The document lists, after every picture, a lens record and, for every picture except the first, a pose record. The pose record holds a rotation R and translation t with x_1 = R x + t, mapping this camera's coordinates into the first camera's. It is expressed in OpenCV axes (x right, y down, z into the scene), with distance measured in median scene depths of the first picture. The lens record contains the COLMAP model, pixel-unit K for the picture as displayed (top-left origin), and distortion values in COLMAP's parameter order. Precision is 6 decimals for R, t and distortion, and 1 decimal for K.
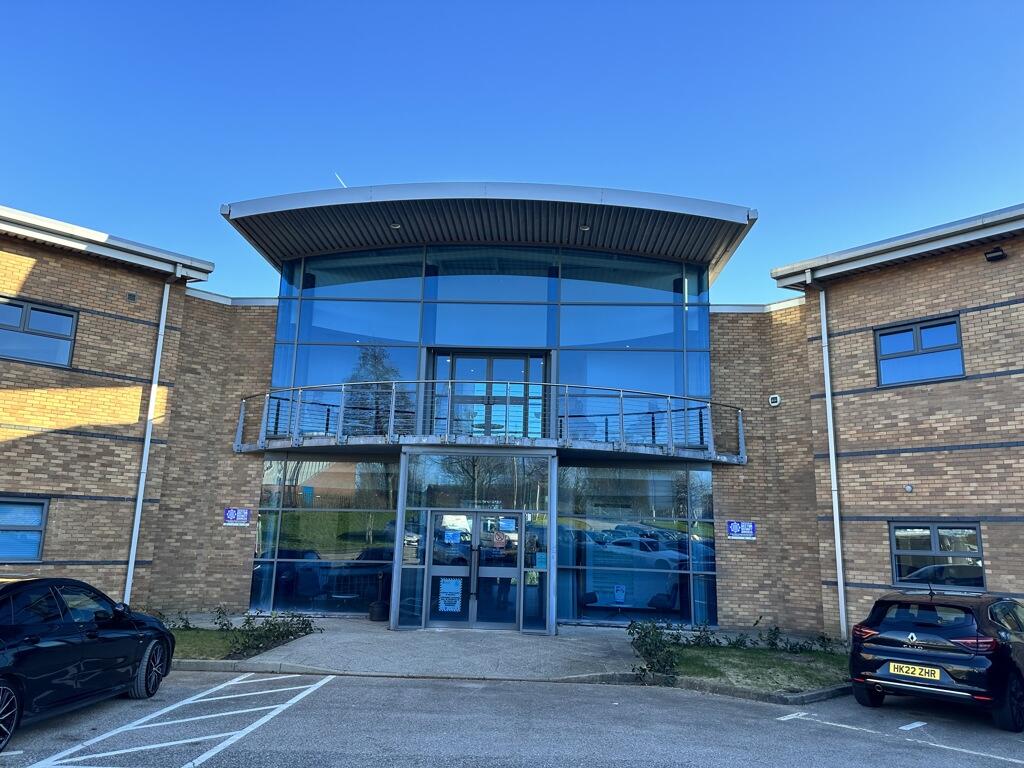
lens RADIAL K [[736.9, 0, 512.0], [0, 736.9, 384.0], [0, 0, 1]] dist [-0.003368, -0.002205]
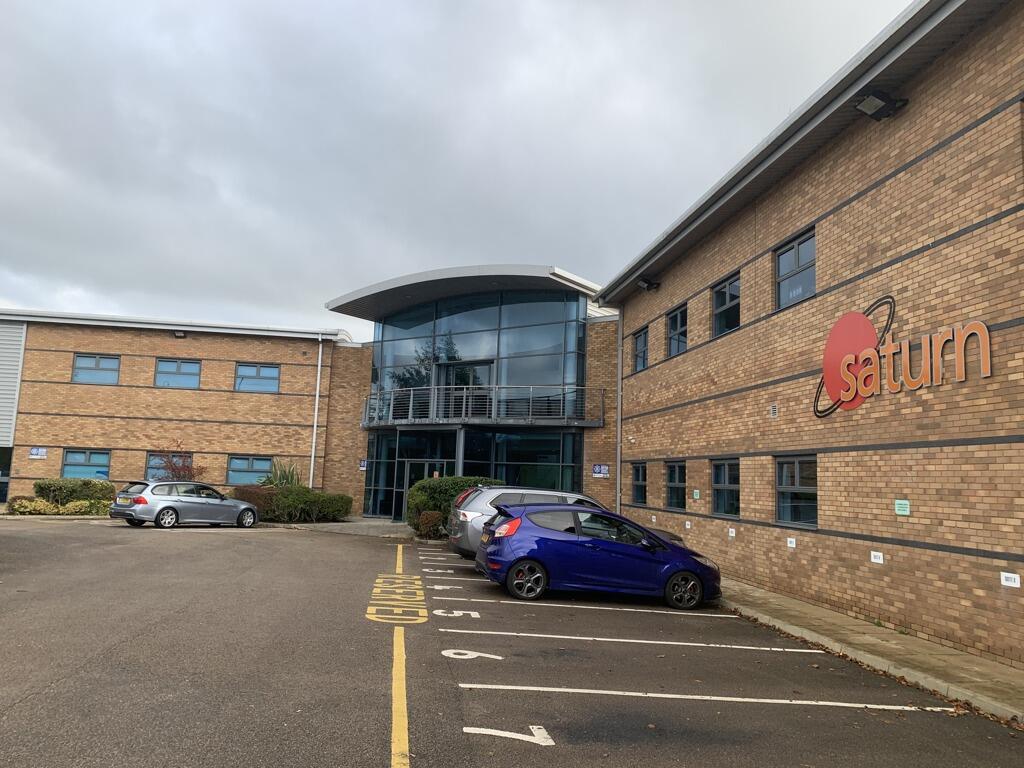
lens RADIAL K [[773.5, 0, 512.0], [0, 773.5, 384.0], [0, 0, 1]] dist [0.002235, 0.000285]
pose [[0.826603, -0.067191, -0.558760, 1.106883], [0.103153, 0.994116, 0.033057, -0.049720], [0.553251, -0.084963, 0.828670, -0.409316]]
